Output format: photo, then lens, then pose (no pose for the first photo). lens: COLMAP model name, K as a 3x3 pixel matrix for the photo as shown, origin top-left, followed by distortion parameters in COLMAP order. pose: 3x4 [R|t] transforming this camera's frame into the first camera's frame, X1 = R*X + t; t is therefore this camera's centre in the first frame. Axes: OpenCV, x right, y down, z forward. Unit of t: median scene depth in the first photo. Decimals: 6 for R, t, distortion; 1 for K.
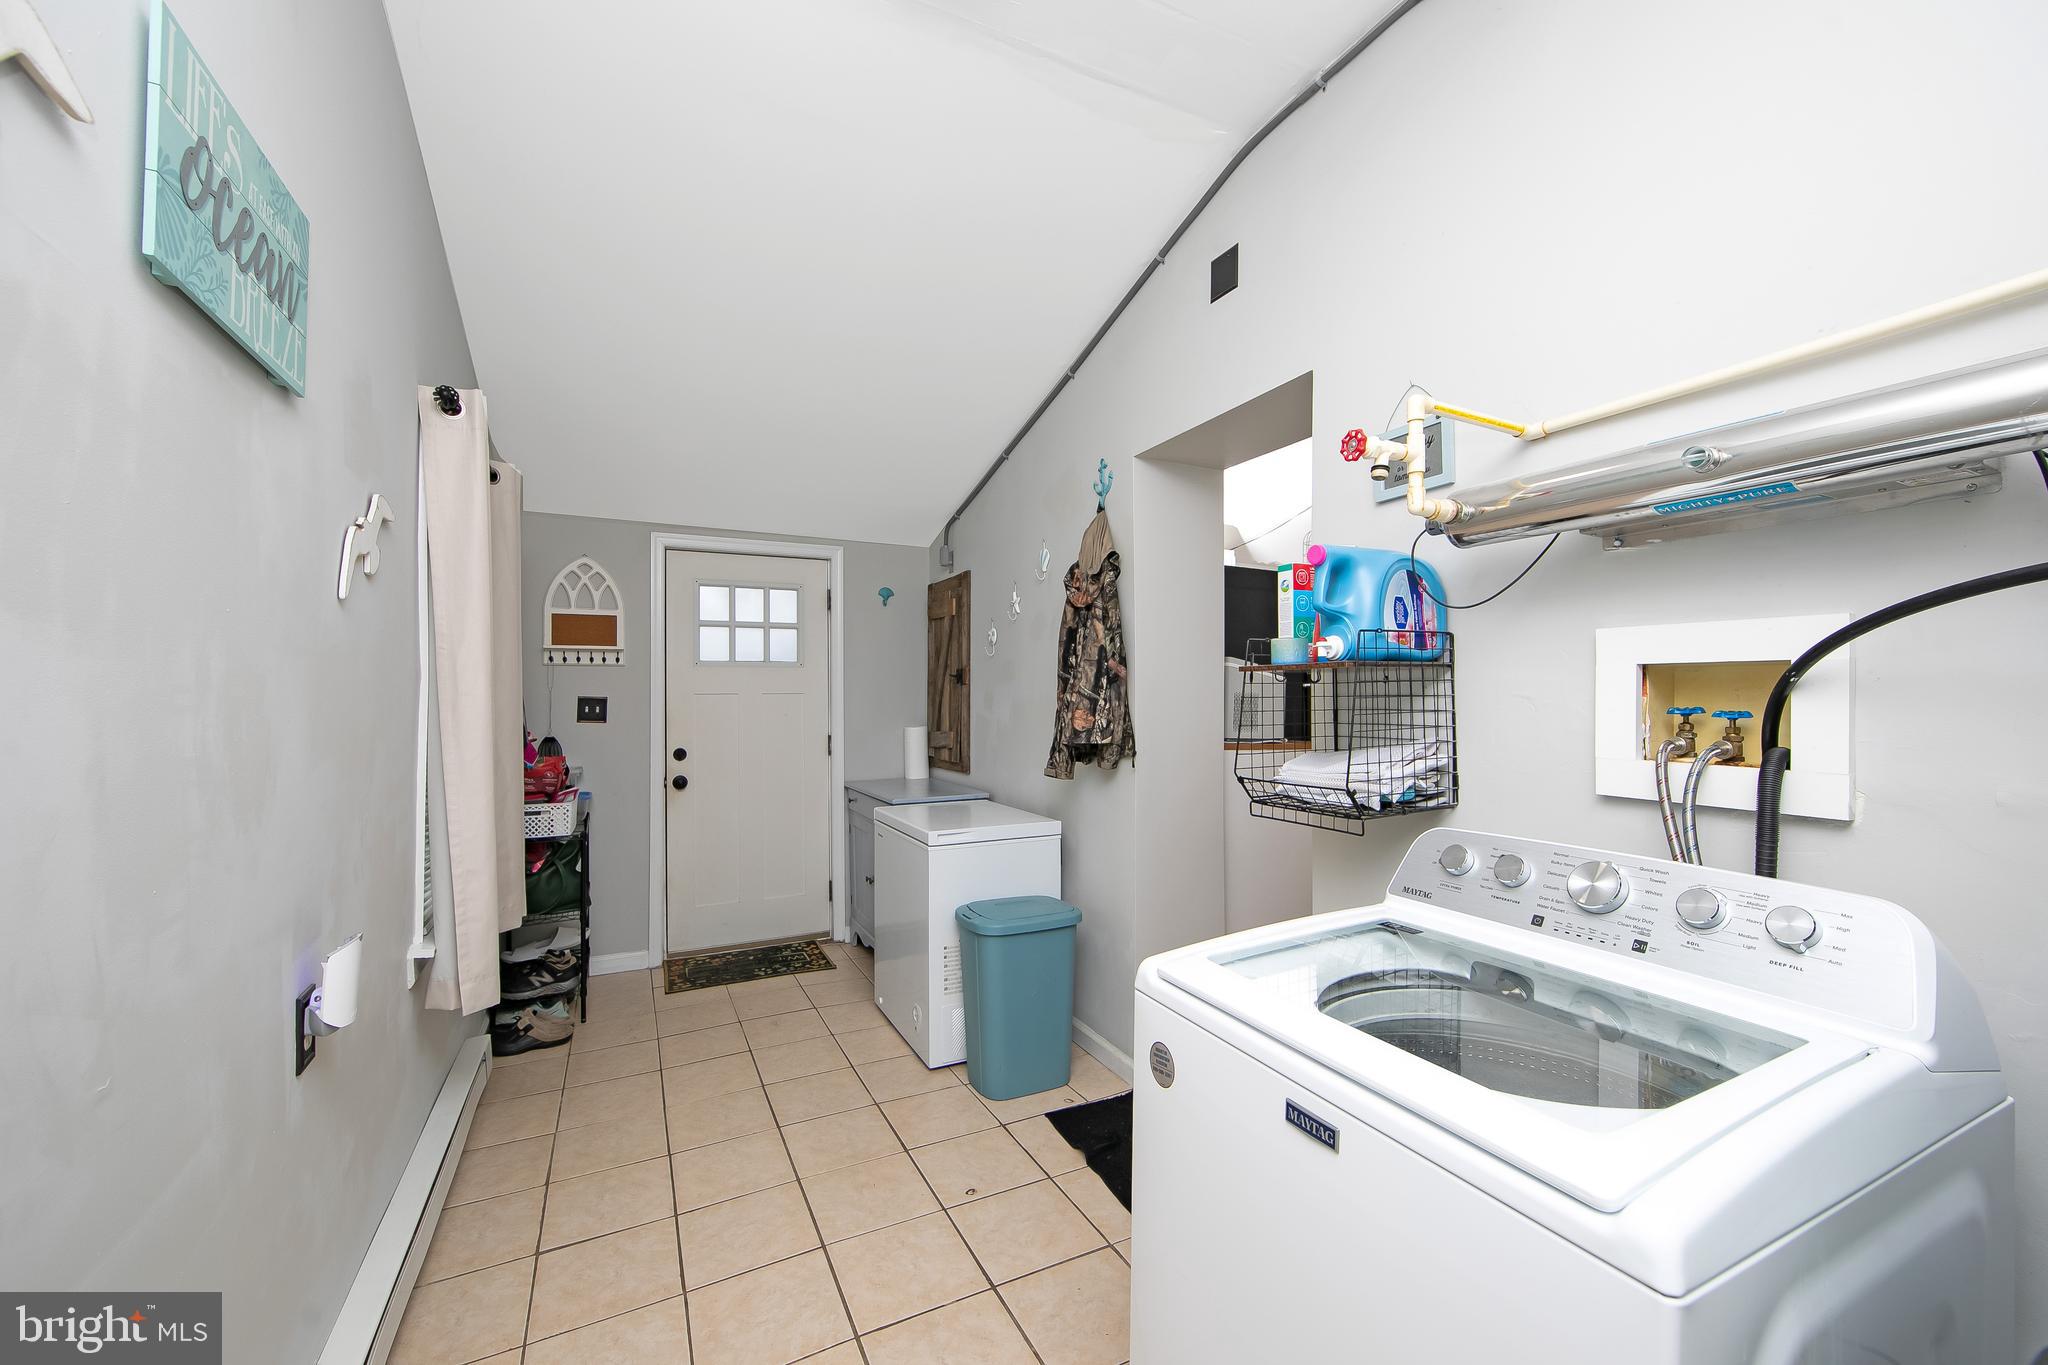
lens RADIAL K [[820.2, 0, 1028.0], [0, 820.2, 713.1], [0, 0, 1]] dist [-0.010152, 0.001328]
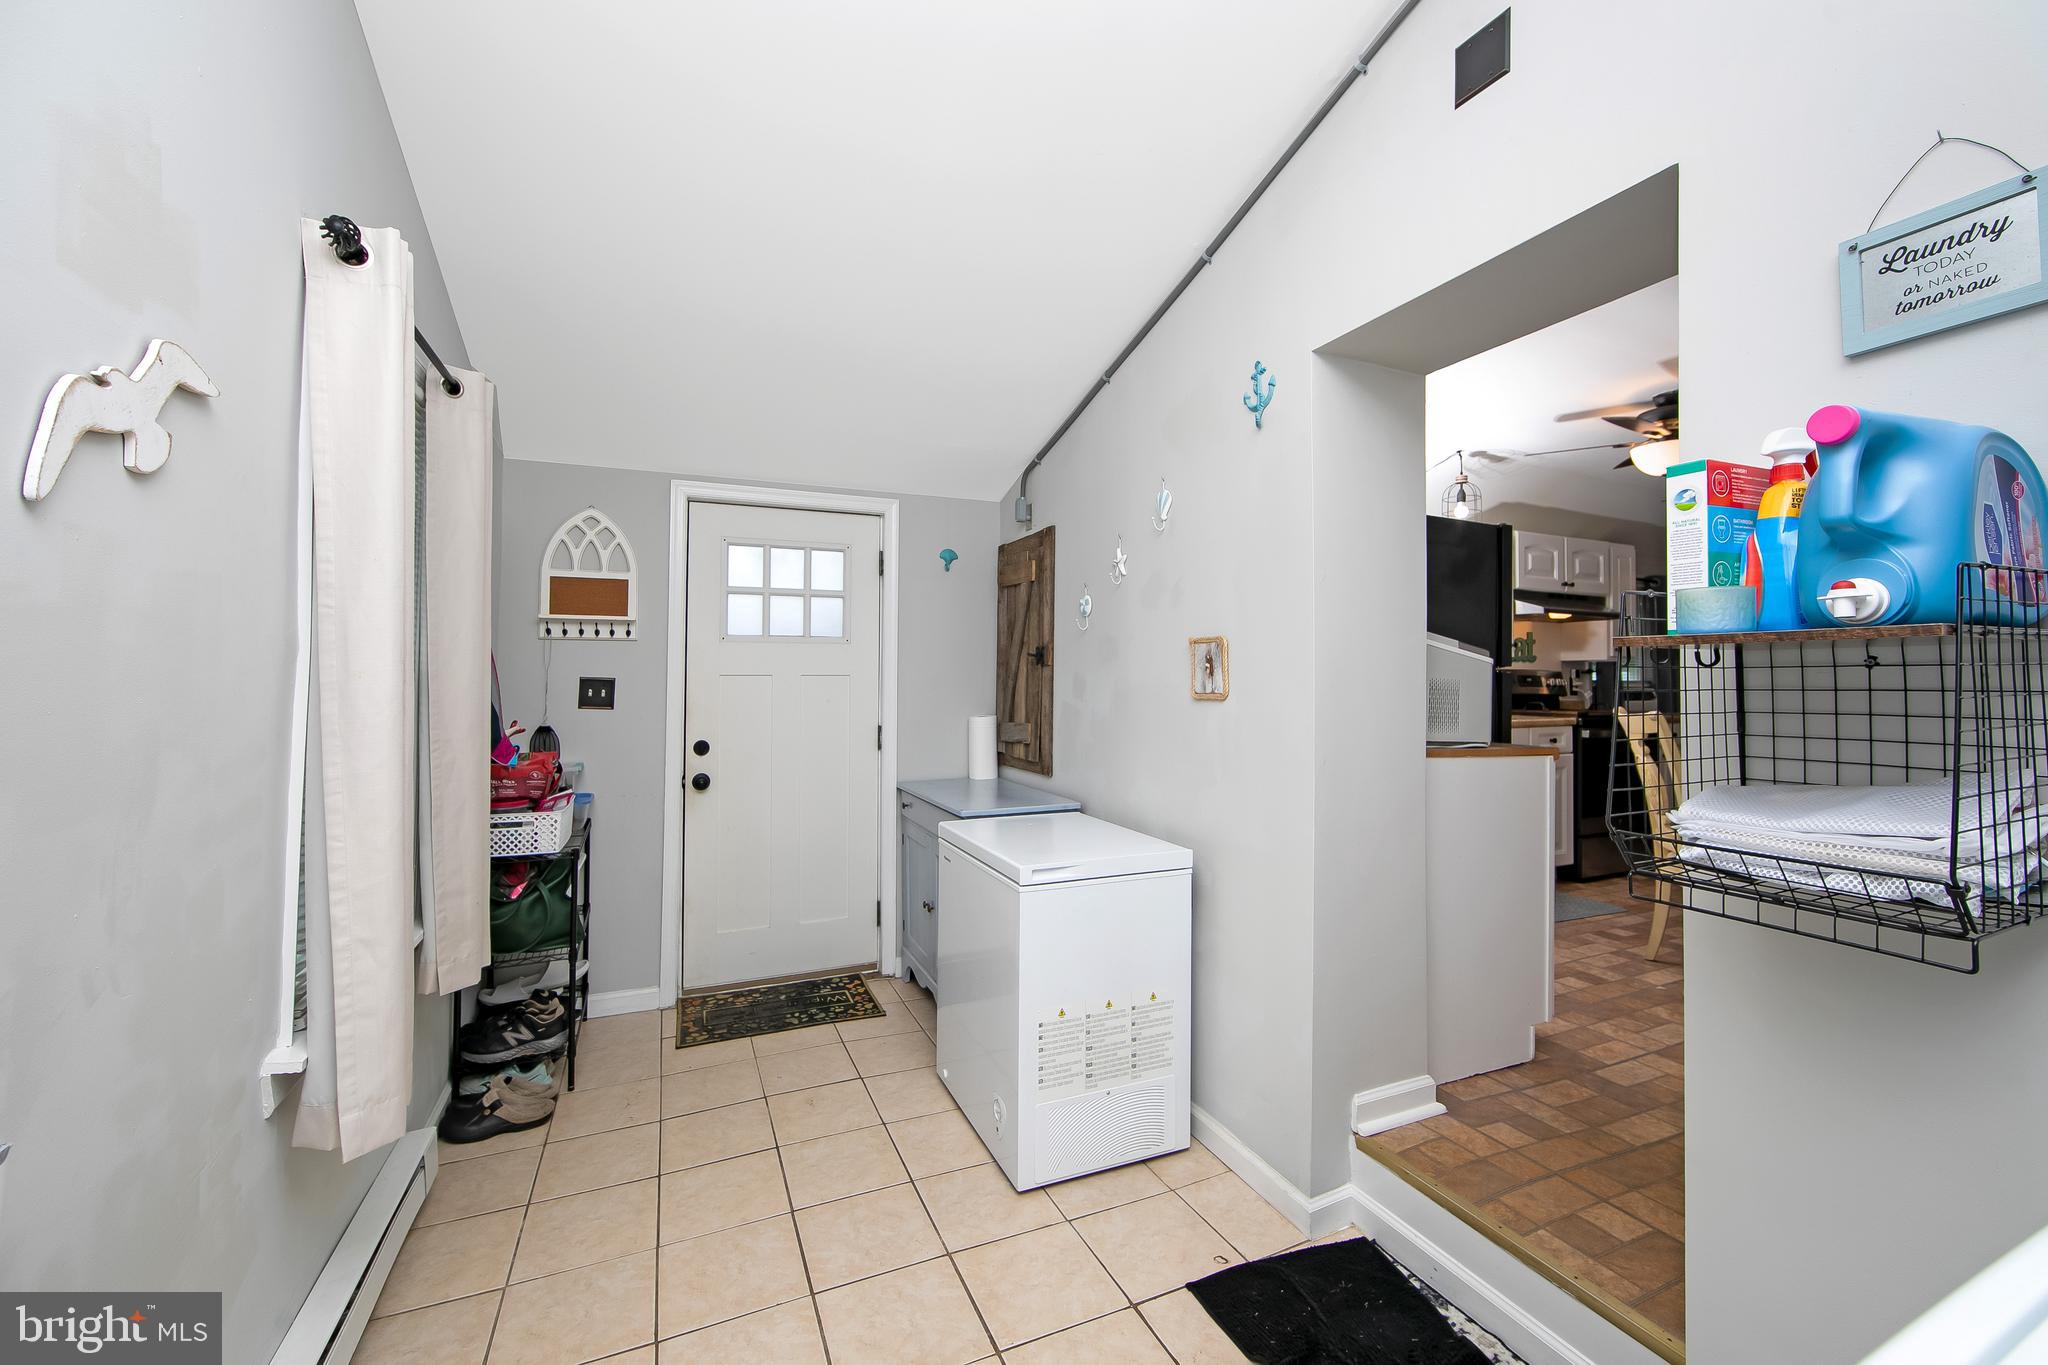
lens RADIAL K [[820.2, 0, 1023.8], [0, 820.2, 676.4], [0, 0, 1]] dist [-0.010152, 0.001328]
pose [[0.998676, 0.007611, -0.050876, -0.073727], [-0.008754, 0.999713, -0.022283, -0.007768], [0.050691, 0.022699, 0.998456, 0.237979]]
